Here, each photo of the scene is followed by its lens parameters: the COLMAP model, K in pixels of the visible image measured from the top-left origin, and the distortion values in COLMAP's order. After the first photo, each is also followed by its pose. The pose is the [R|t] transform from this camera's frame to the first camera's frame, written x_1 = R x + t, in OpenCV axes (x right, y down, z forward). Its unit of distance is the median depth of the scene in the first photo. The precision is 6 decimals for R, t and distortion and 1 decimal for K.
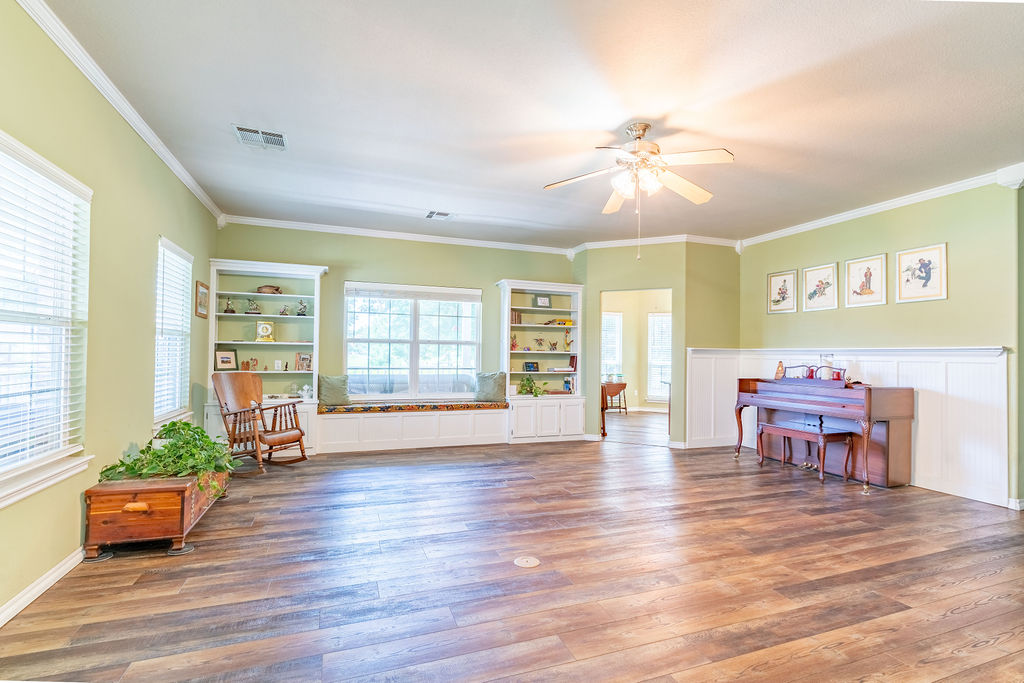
lens RADIAL K [[477.5, 0, 514.7], [0, 477.5, 341.4], [0, 0, 1]] dist [-0.003255, -0.000092]
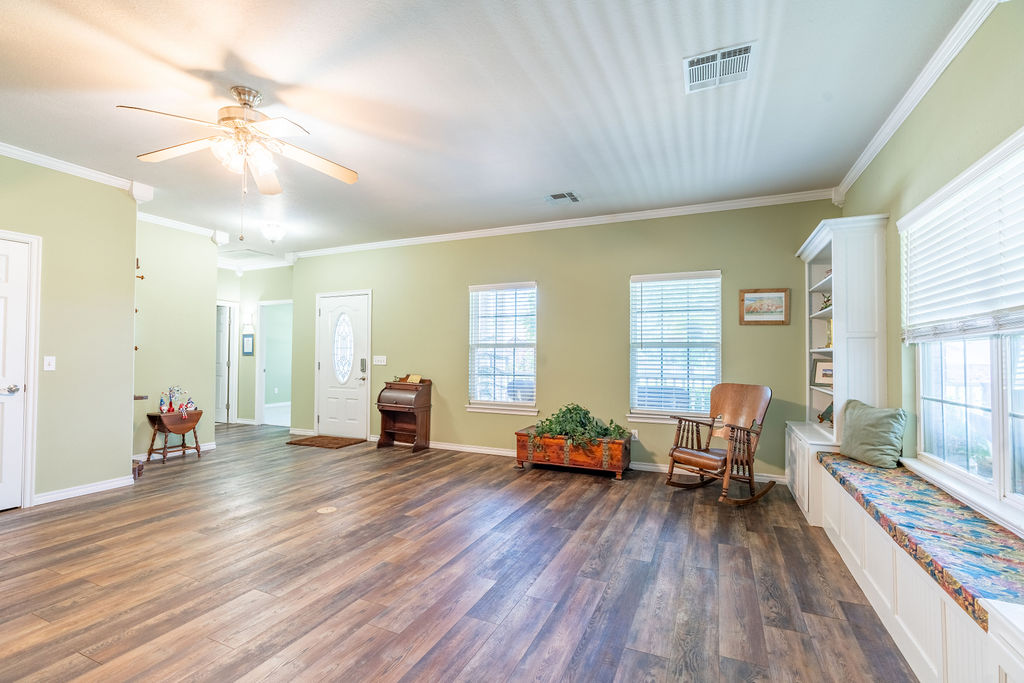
lens RADIAL K [[457.5, 0, 504.2], [0, 457.5, 344.6], [0, 0, 1]] dist [-0.001826, 0.000557]
pose [[-0.709783, -0.035357, -0.703533, 0.256882], [0.000173, 0.998731, -0.050368, 0.025704], [0.704420, -0.035872, -0.708876, 0.986798]]
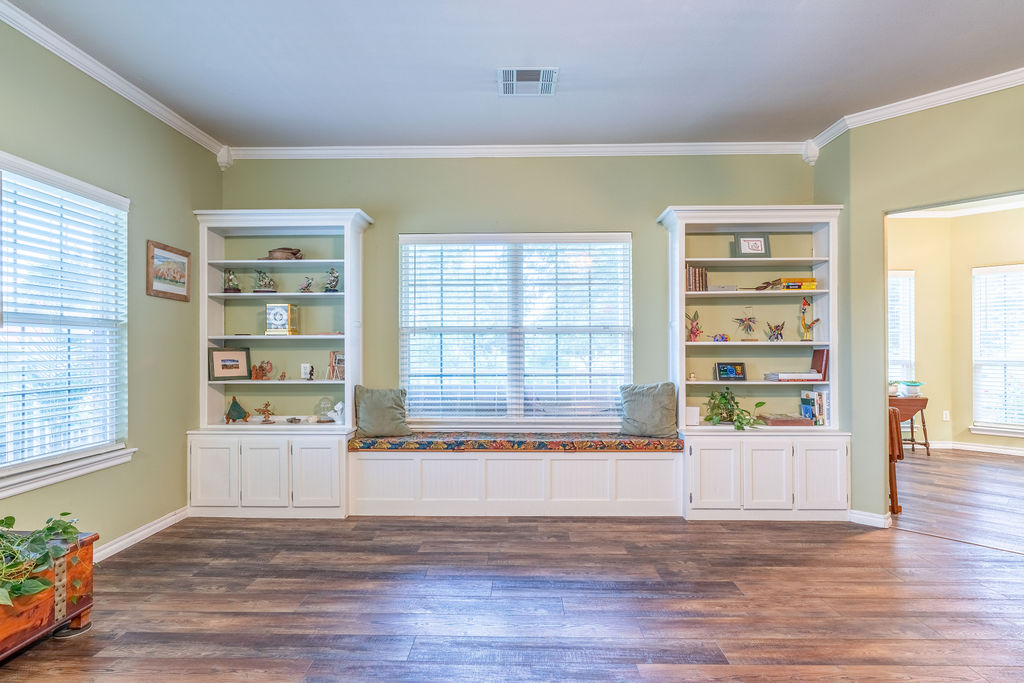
lens RADIAL K [[544.9, 0, 511.9], [0, 544.9, 343.8], [0, 0, 1]] dist [0.000039, 0.000323]
pose [[0.929270, -0.019017, -0.368912, 0.035401], [0.024455, 0.999650, 0.010070, 0.011340], [0.368591, -0.018380, 0.929410, 0.374405]]
